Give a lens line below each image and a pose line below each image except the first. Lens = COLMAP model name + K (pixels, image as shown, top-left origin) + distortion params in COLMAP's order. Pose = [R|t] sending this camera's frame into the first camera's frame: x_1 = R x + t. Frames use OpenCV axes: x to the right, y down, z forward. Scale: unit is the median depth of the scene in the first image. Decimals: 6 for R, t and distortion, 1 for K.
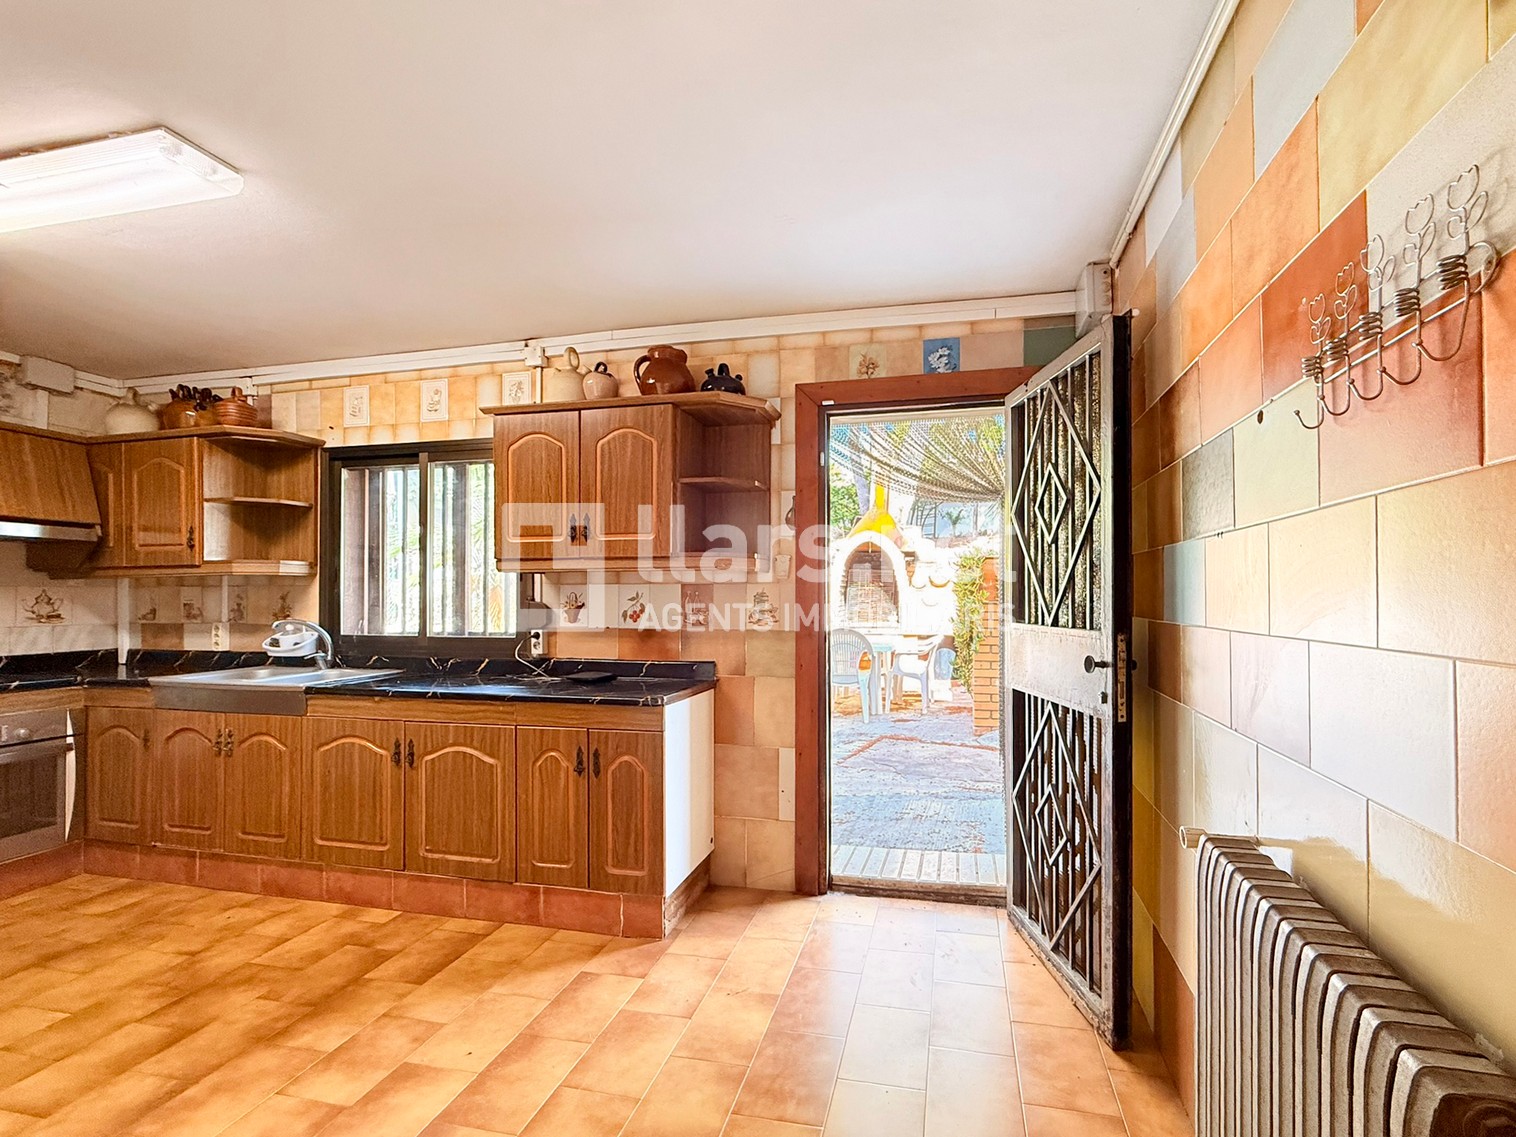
lens RADIAL K [[611.2, 0, 830.0], [0, 611.2, 593.5], [0, 0, 1]] dist [0.000053, -0.000024]
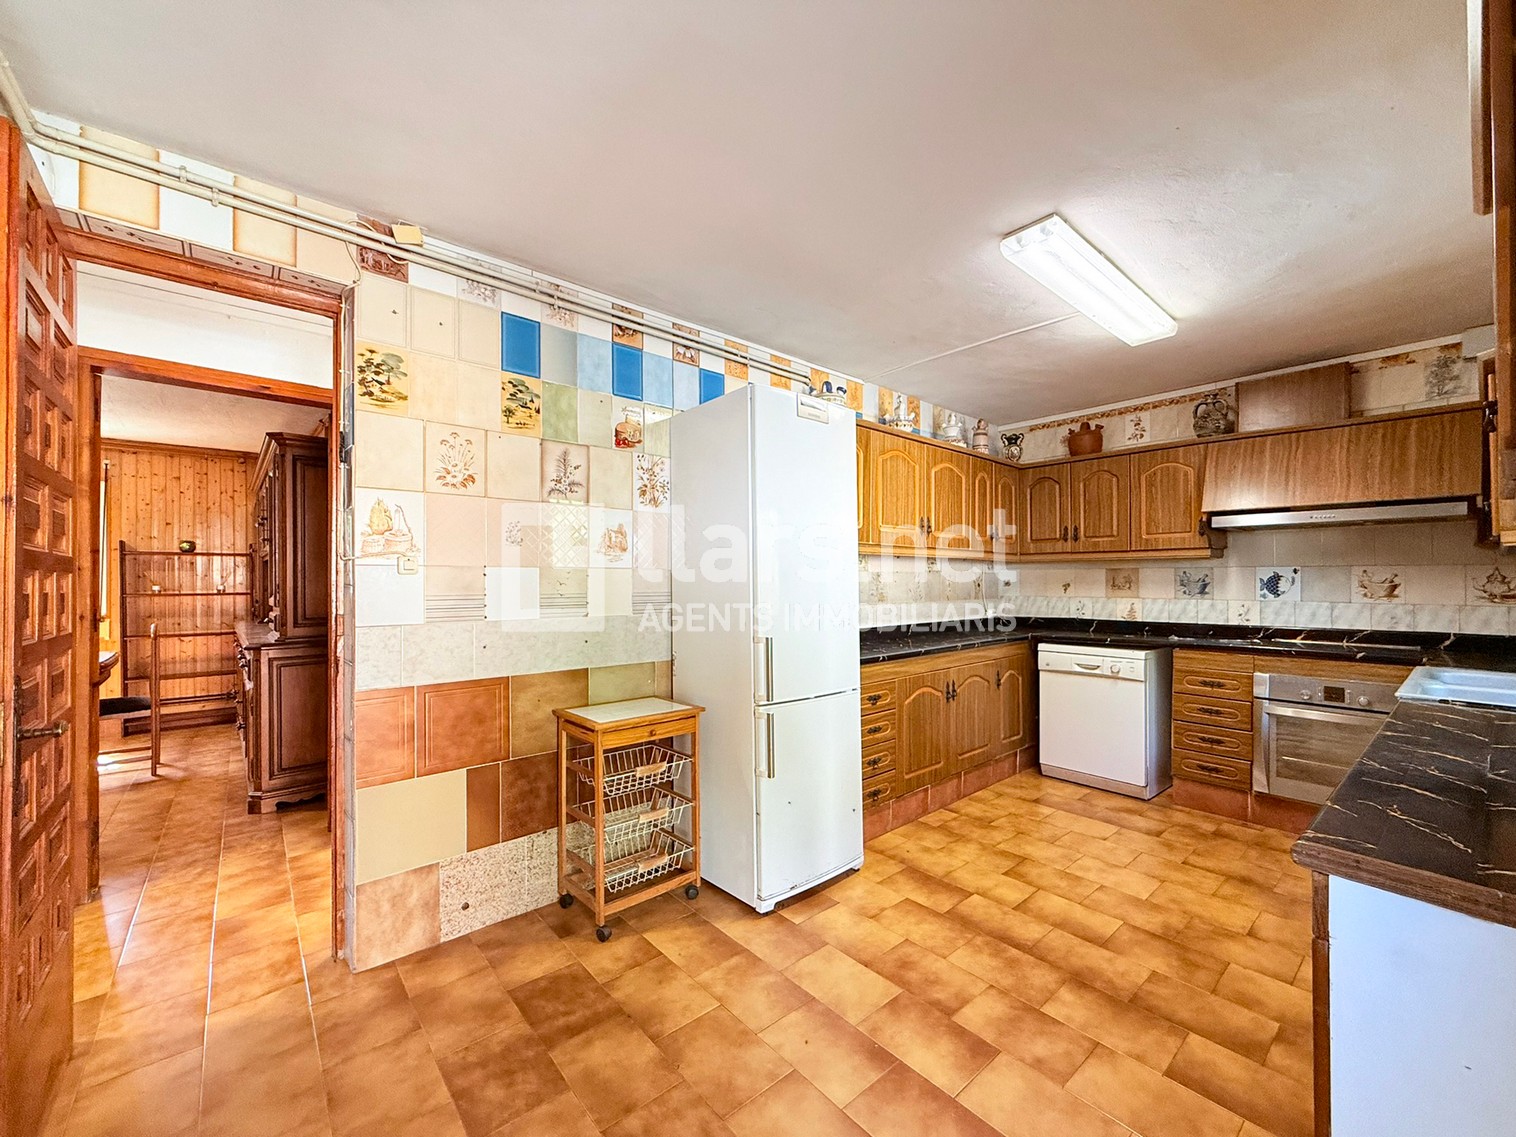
lens RADIAL K [[605.3, 0, 751.3], [0, 605.3, 579.9], [0, 0, 1]] dist [0.000987, 0.000113]
pose [[-0.616182, 0.006327, -0.787578, 0.261534], [0.008363, 0.999964, 0.001490, 0.002539], [0.787559, -0.005669, -0.616213, 1.067809]]
